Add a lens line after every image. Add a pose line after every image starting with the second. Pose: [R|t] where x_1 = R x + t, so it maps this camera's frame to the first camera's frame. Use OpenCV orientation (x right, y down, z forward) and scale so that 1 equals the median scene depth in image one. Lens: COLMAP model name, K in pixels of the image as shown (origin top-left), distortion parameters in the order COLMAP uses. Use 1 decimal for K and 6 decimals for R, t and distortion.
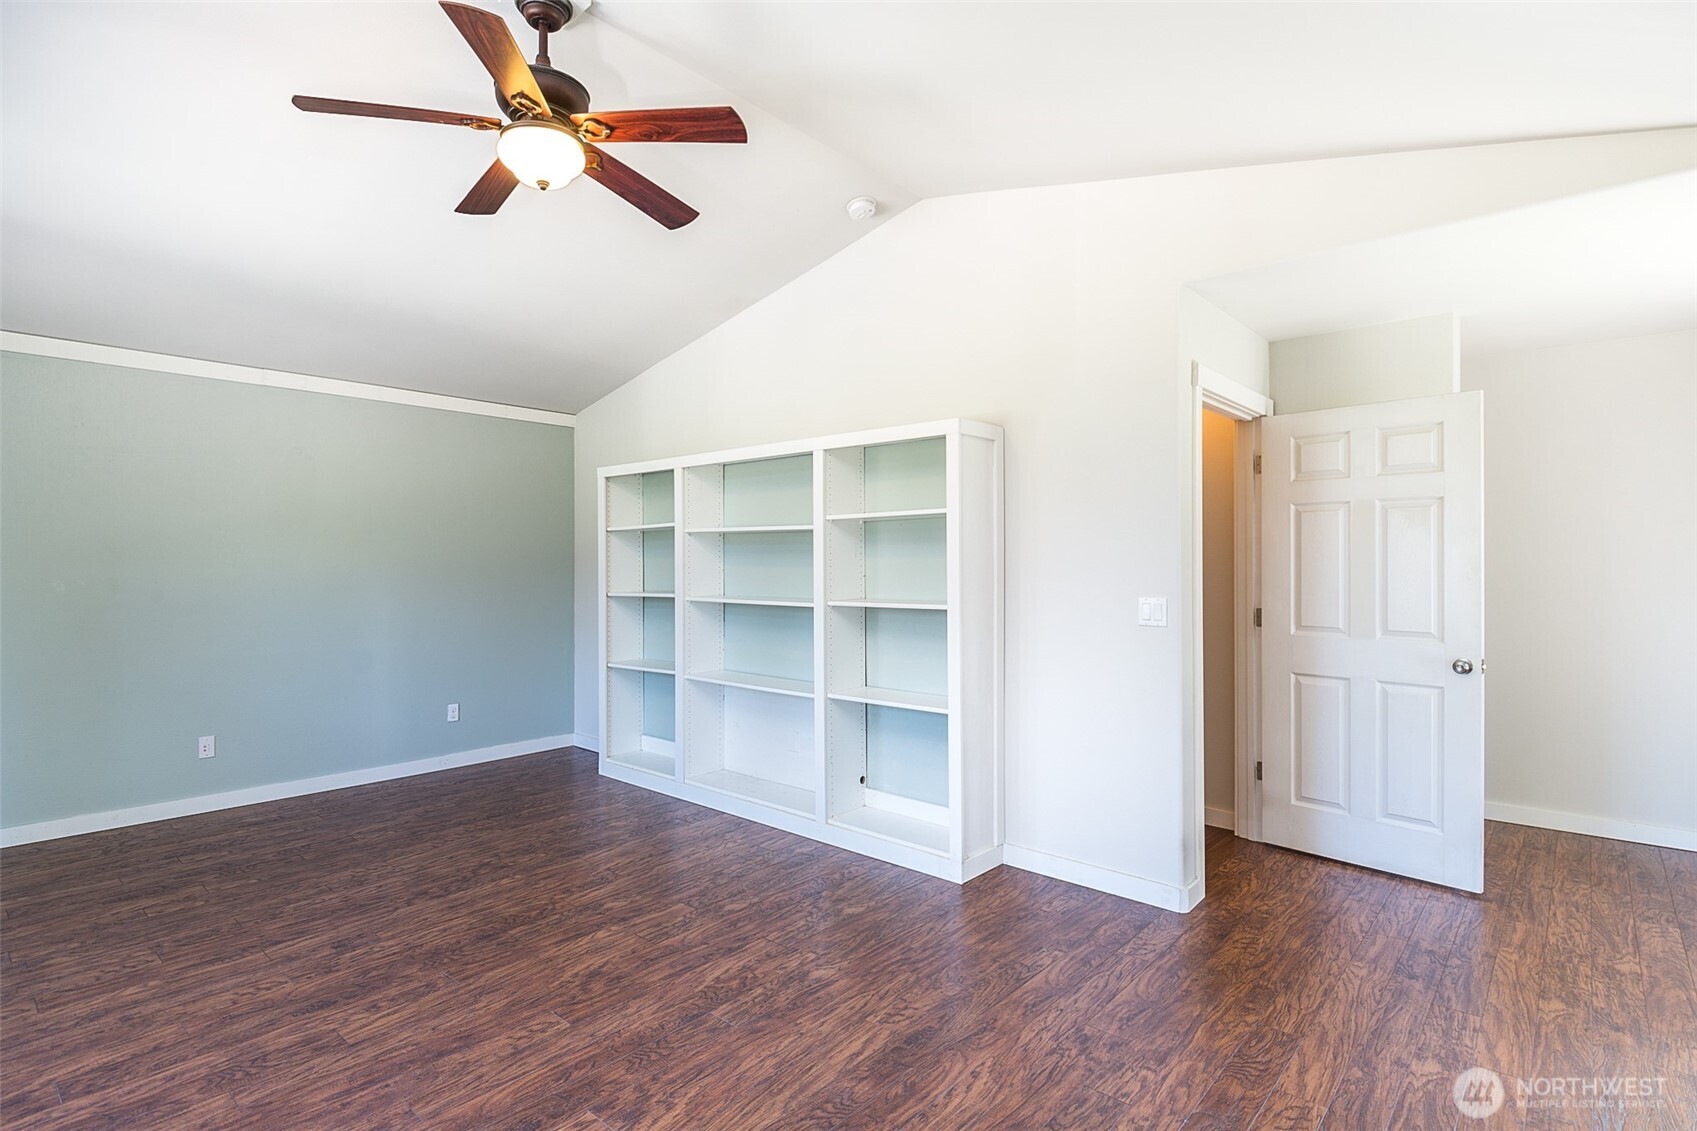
lens RADIAL K [[842.8, 0, 848.2], [0, 842.8, 567.9], [0, 0, 1]] dist [-0.019011, -0.001108]
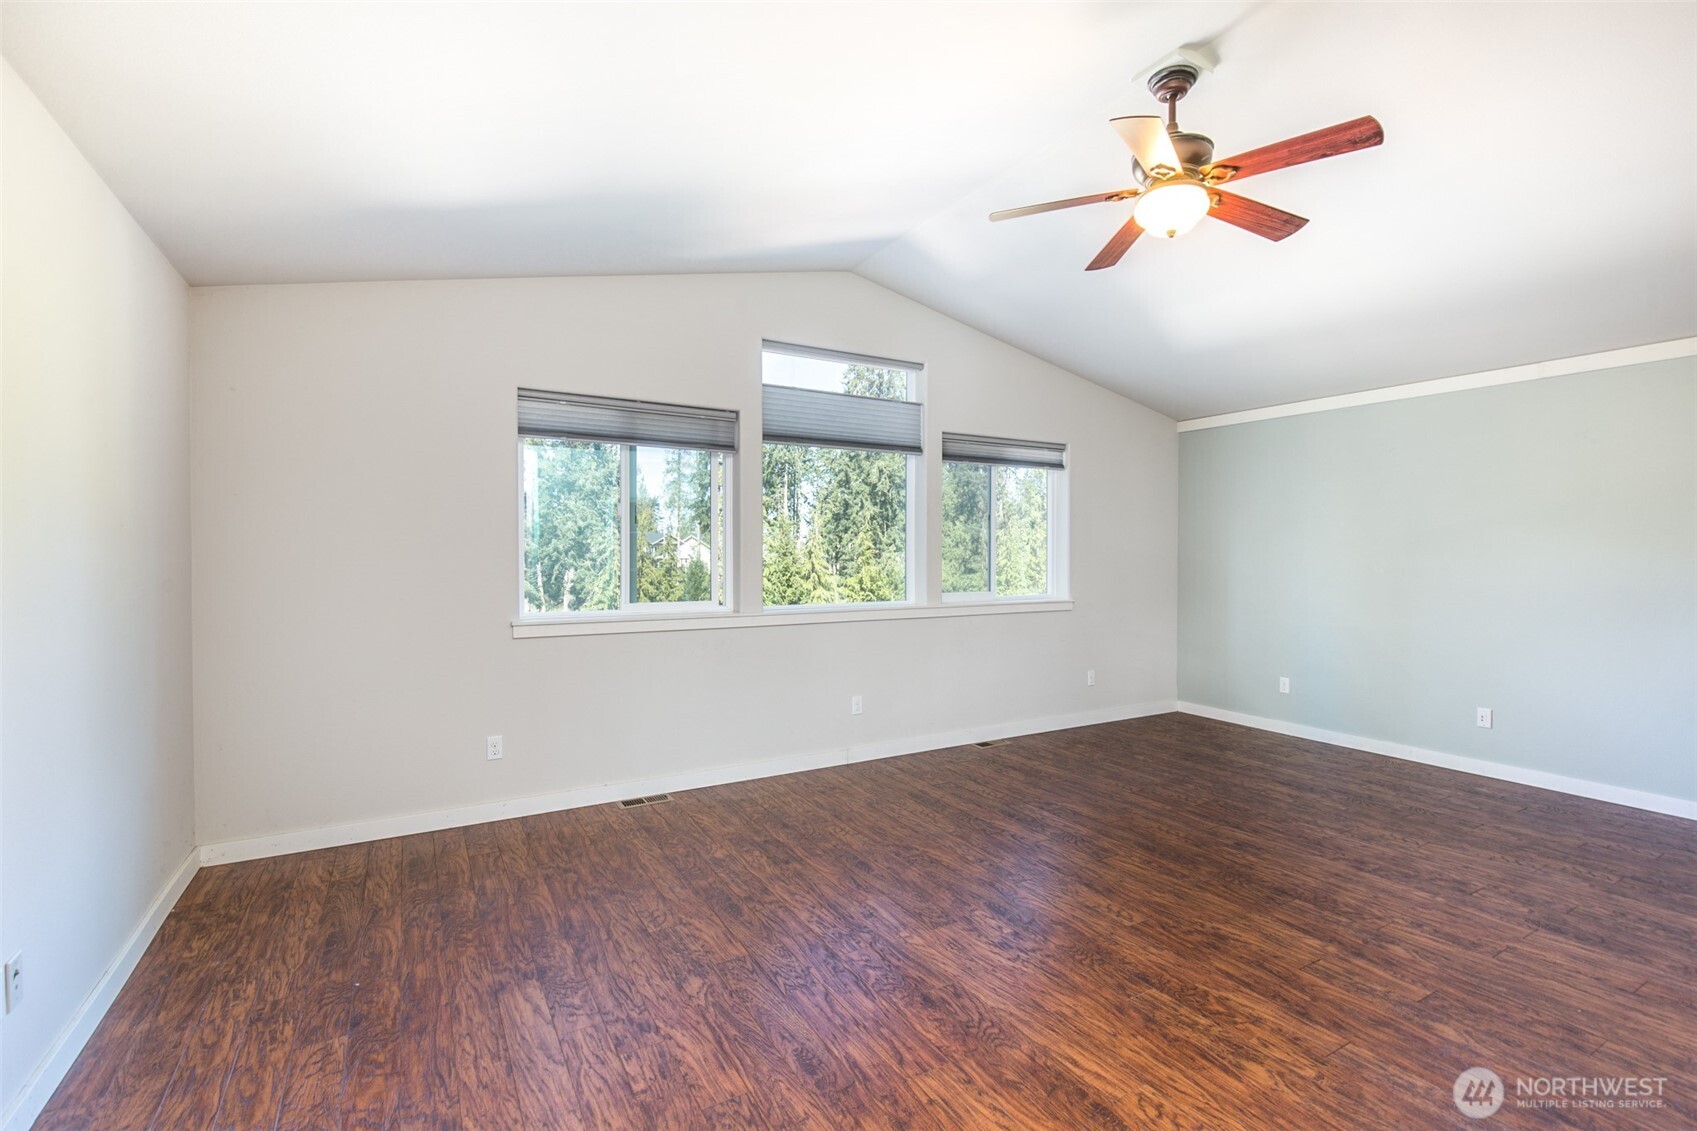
lens RADIAL K [[781.1, 0, 848.1], [0, 781.1, 555.0], [0, 0, 1]] dist [-0.012845, -0.001327]
pose [[-0.336692, 0.006945, -0.941589, 0.721339], [-0.010330, 0.999885, 0.011069, -0.004710], [0.941558, 0.013453, -0.336582, 0.814304]]
